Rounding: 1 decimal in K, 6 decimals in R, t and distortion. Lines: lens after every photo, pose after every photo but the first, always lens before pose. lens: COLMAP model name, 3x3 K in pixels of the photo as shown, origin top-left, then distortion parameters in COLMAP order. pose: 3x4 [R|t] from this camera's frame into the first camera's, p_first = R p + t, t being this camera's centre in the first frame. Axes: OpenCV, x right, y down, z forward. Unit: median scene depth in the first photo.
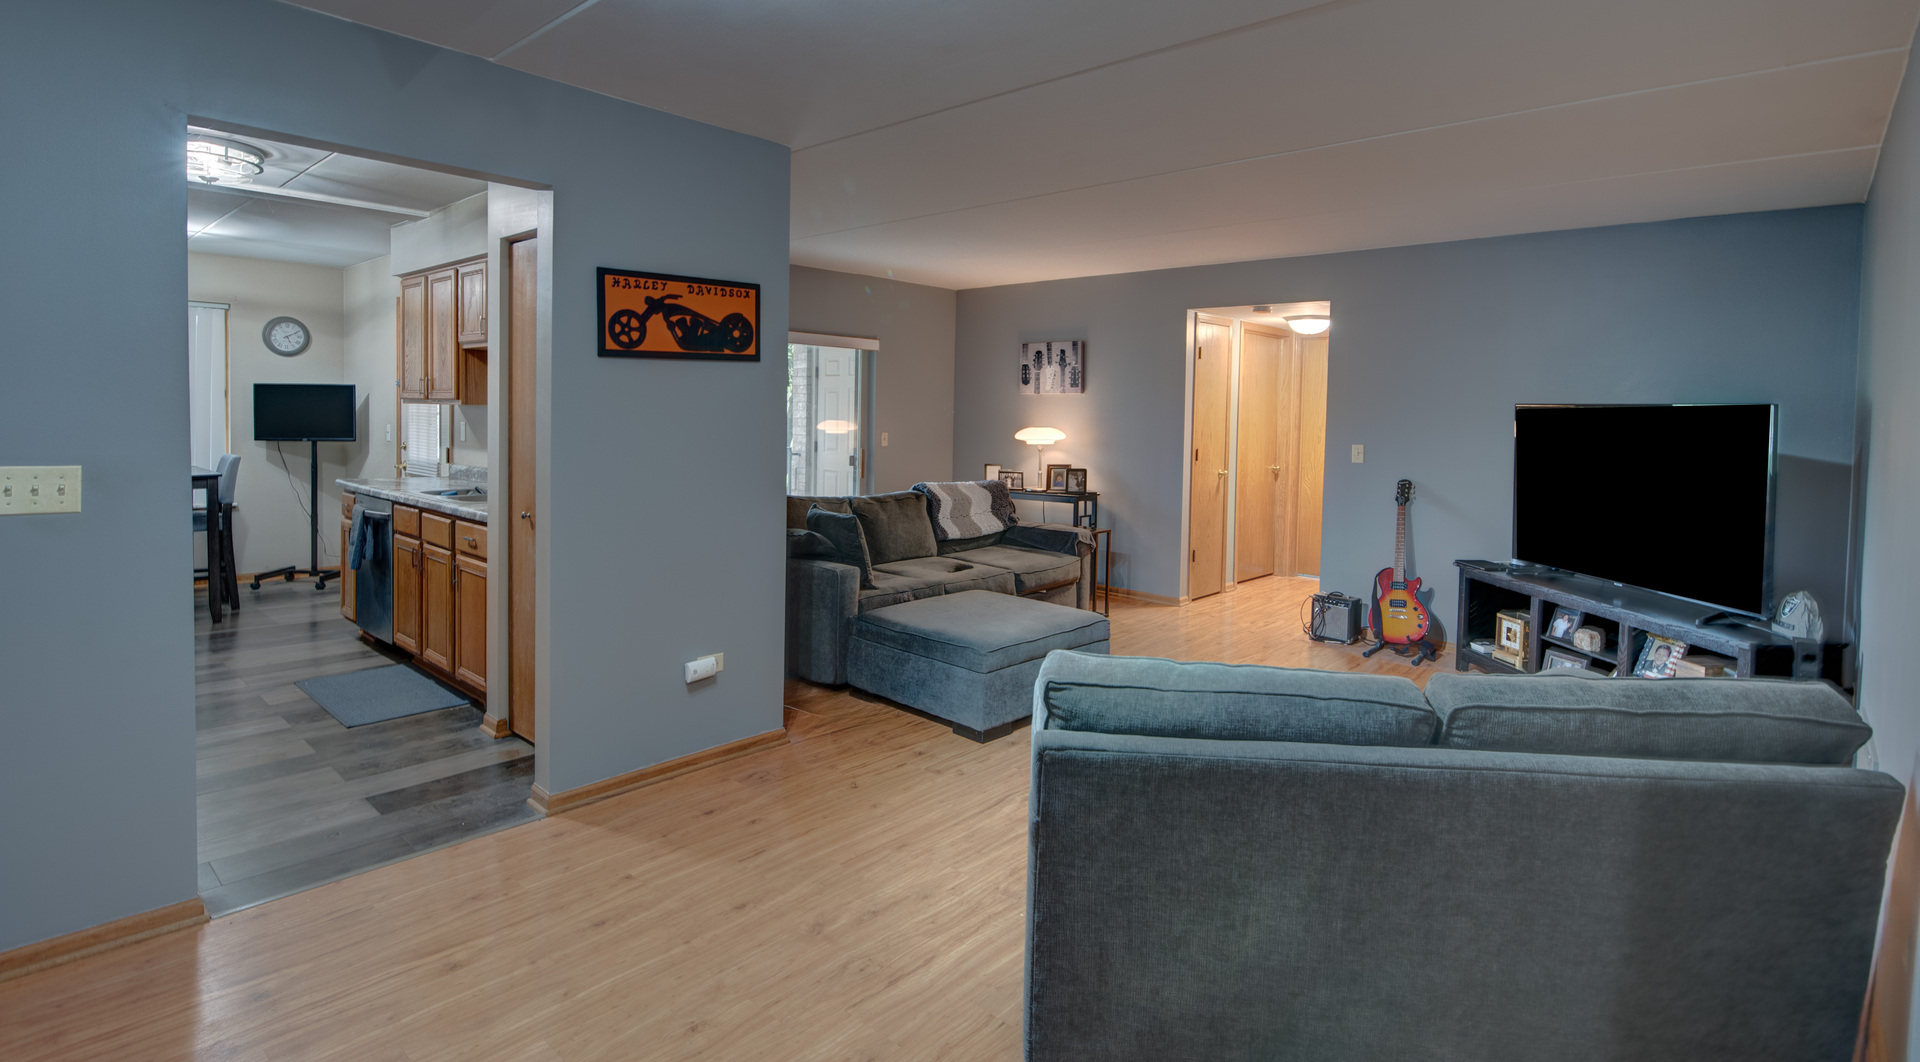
lens RADIAL K [[919.0, 0, 960.2], [0, 919.0, 435.8], [0, 0, 1]] dist [0.000614, -0.011621]
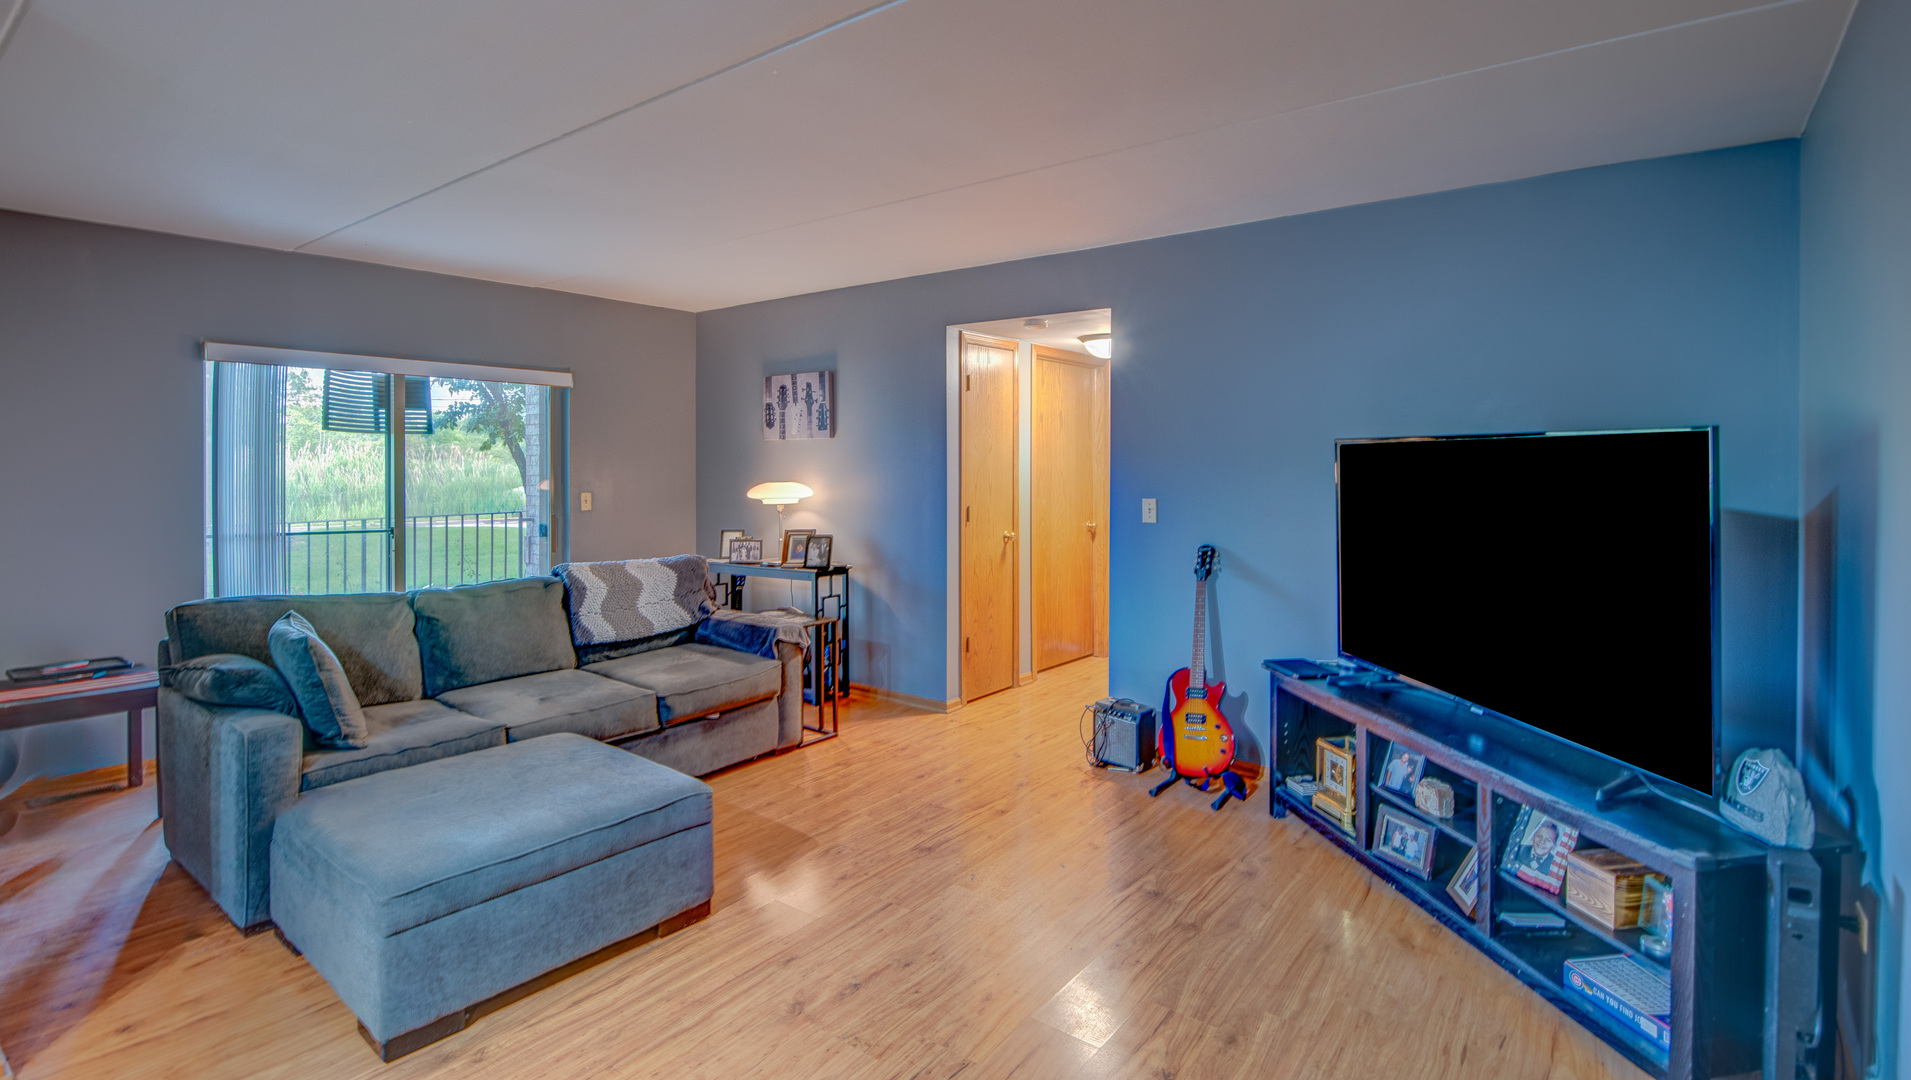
lens RADIAL K [[897.5, 0, 962.5], [0, 897.5, 462.0], [0, 0, 1]] dist [0.000861, -0.010768]
pose [[0.996280, -0.017747, 0.084323, 0.220232], [0.020112, 0.999426, -0.027278, -0.003223], [-0.083791, 0.028873, 0.996065, 0.283338]]
